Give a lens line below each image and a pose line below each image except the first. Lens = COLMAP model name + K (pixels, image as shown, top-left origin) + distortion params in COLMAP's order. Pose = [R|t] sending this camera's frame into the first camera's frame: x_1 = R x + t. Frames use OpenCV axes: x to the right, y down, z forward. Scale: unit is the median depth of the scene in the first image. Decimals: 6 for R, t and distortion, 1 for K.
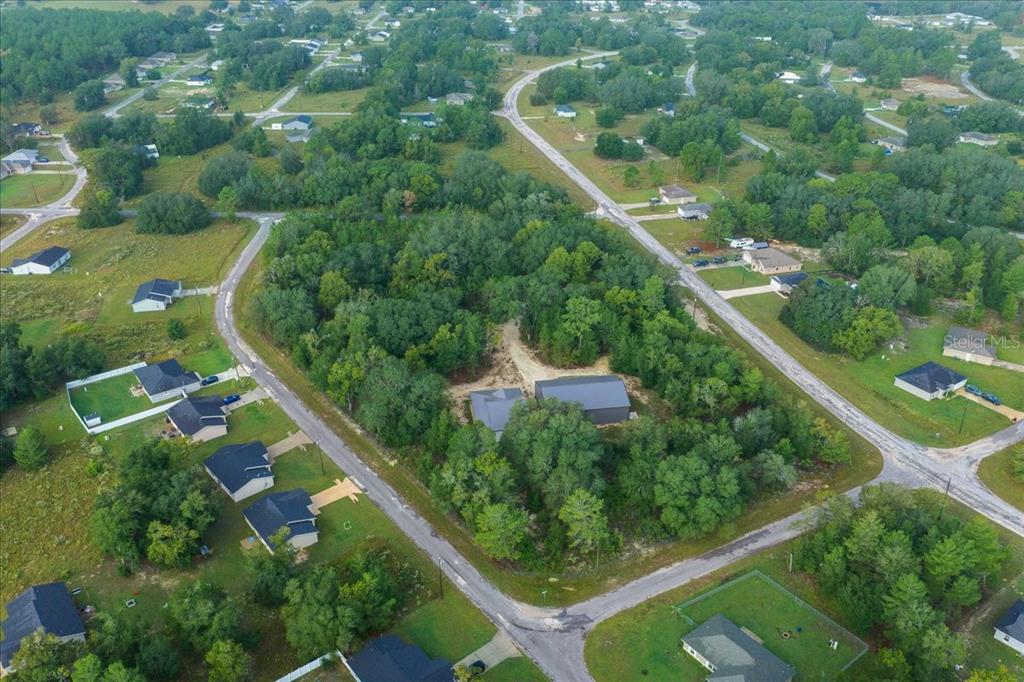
lens RADIAL K [[847.8, 0, 509.5], [0, 847.8, 343.2], [0, 0, 1]] dist [0.010088, -0.007598]
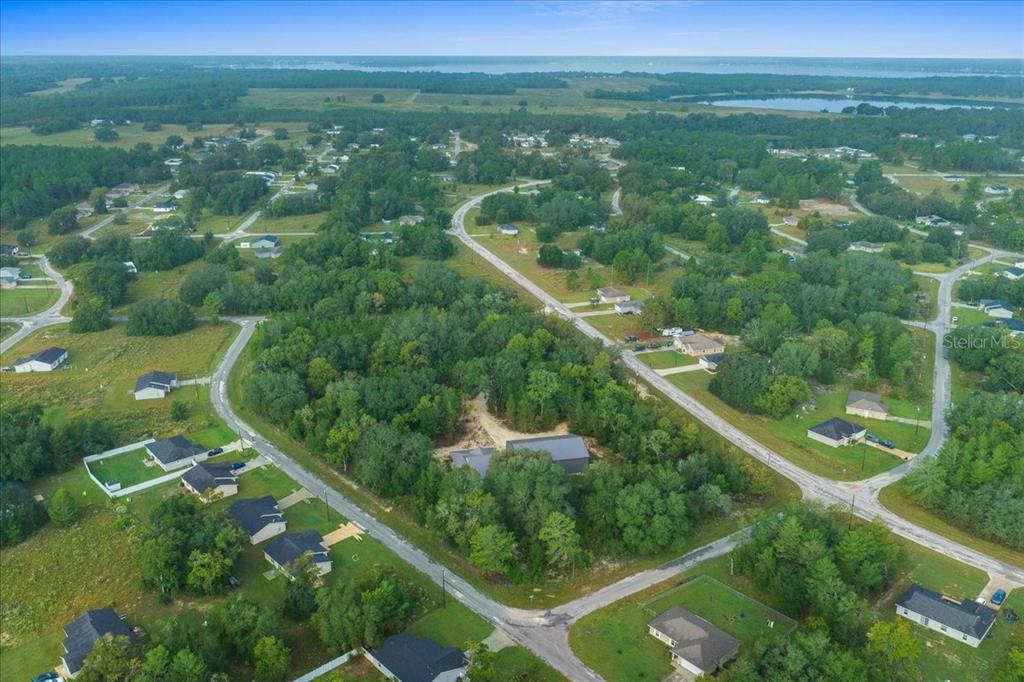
lens RADIAL K [[847.8, 0, 509.9], [0, 847.8, 341.9], [0, 0, 1]] dist [0.010088, -0.007598]
pose [[0.996454, -0.022734, 0.081013, -0.049591], [0.034678, 0.988194, -0.149232, 0.075353], [-0.076664, 0.151512, 0.985478, -0.143666]]
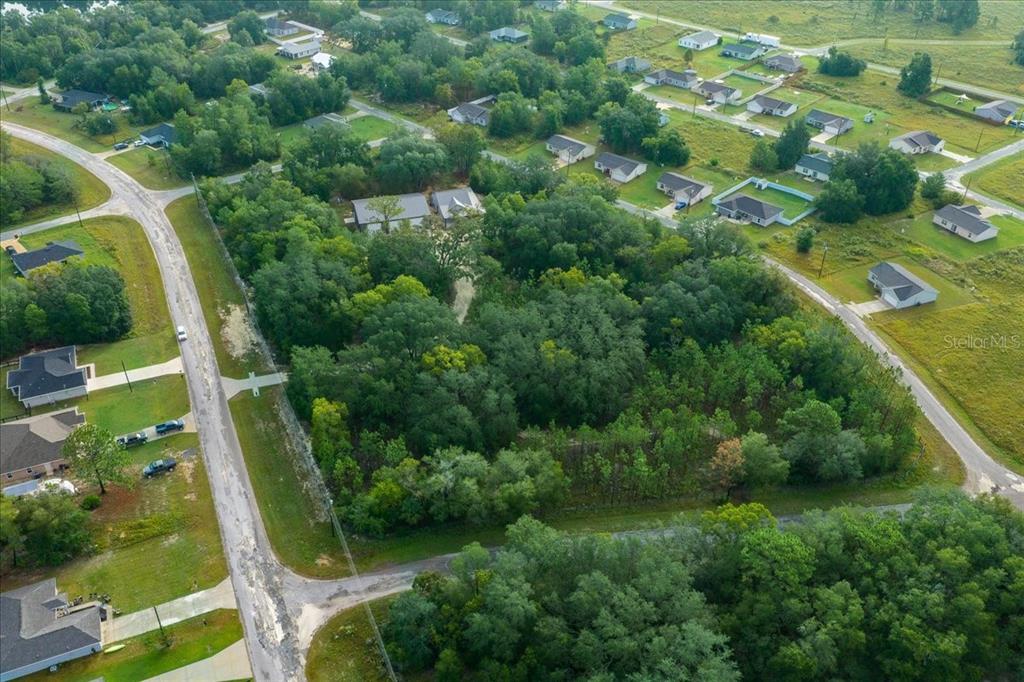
lens RADIAL K [[847.8, 0, 511.5], [0, 847.8, 342.2], [0, 0, 1]] dist [0.010088, -0.007598]
pose [[-0.988412, 0.076908, -0.130866, 0.077507], [-0.081342, 0.459538, 0.884426, -0.806980], [0.128157, 0.884822, -0.447957, 1.512262]]
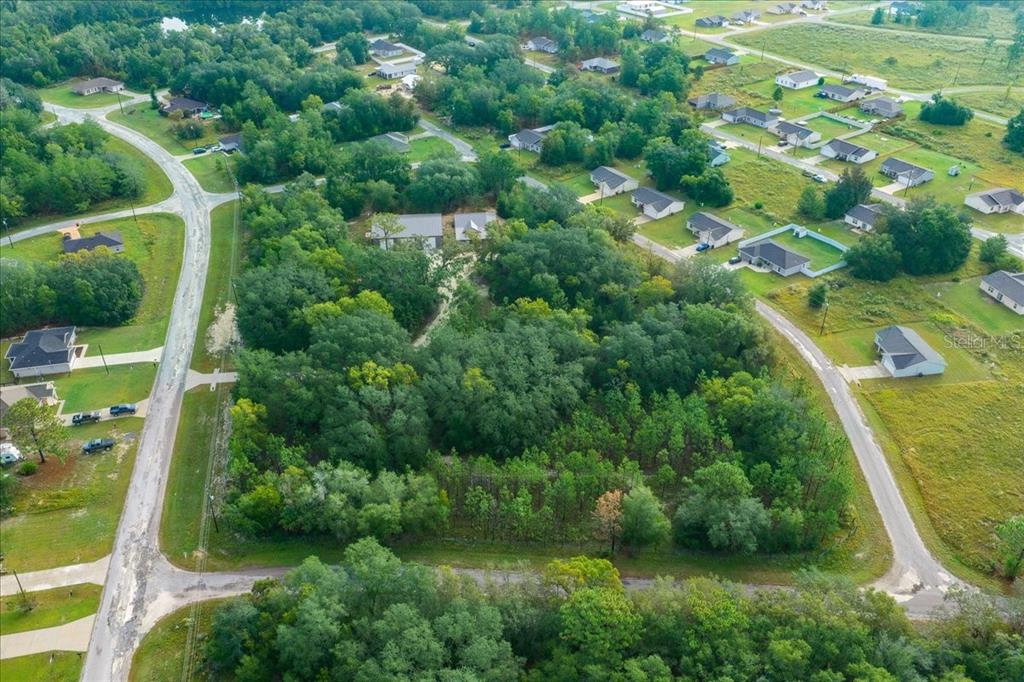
lens RADIAL K [[847.8, 0, 510.8], [0, 847.8, 341.3], [0, 0, 1]] dist [0.010088, -0.007598]
pose [[-0.998102, -0.030898, 0.053262, -0.116035], [0.031692, 0.483855, 0.874574, -0.808586], [-0.052794, 0.874602, -0.481958, 1.515553]]
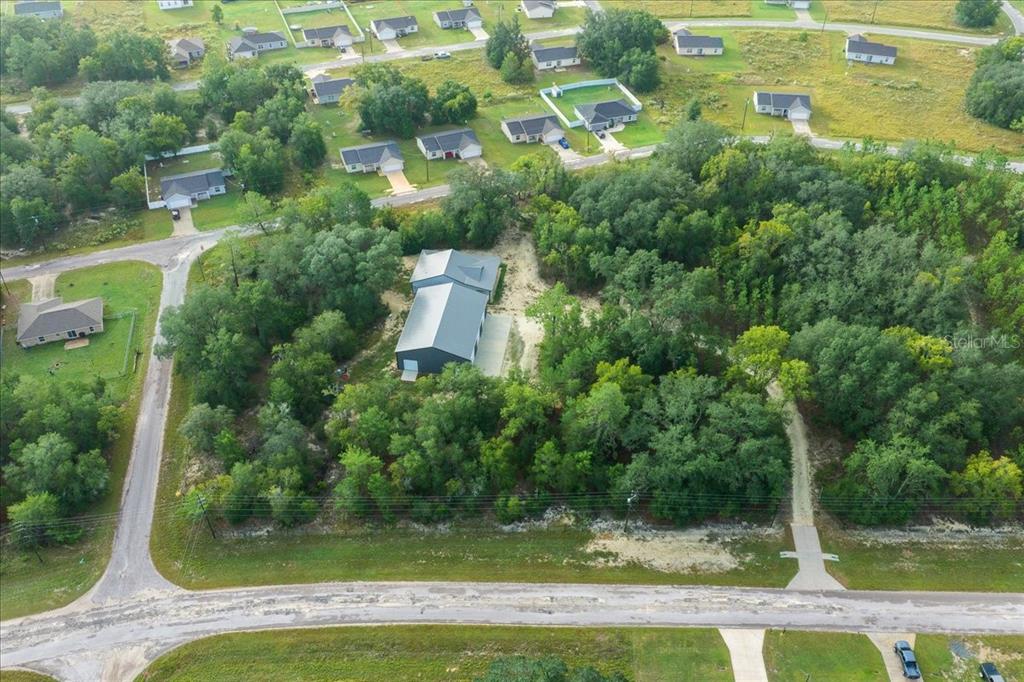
lens RADIAL K [[847.8, 0, 514.1], [0, 847.8, 342.5], [0, 0, 1]] dist [0.010088, -0.007598]
pose [[-0.296476, 0.629098, -0.718567, 0.594567], [-0.453404, 0.569483, 0.685648, -0.469386], [0.840551, 0.529079, 0.116397, 0.854428]]
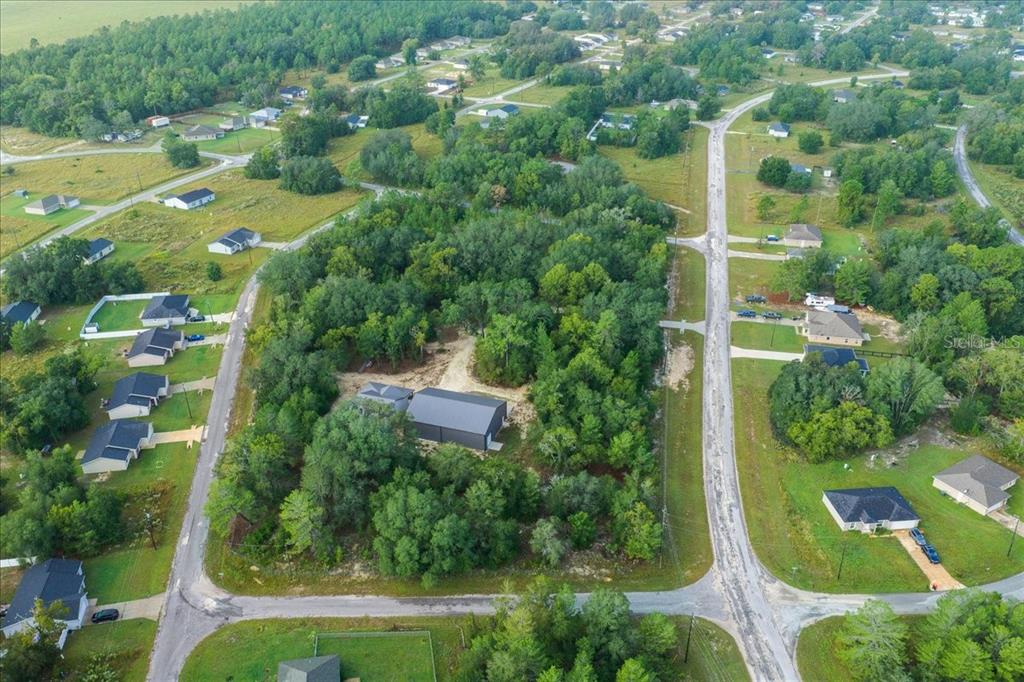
lens RADIAL K [[847.8, 0, 509.1], [0, 847.8, 337.5], [0, 0, 1]] dist [0.010088, -0.007598]
pose [[0.885402, 0.216837, -0.411151, 0.455434], [-0.217890, 0.974938, 0.044954, -0.068392], [0.410594, 0.049783, 0.910458, 0.125786]]
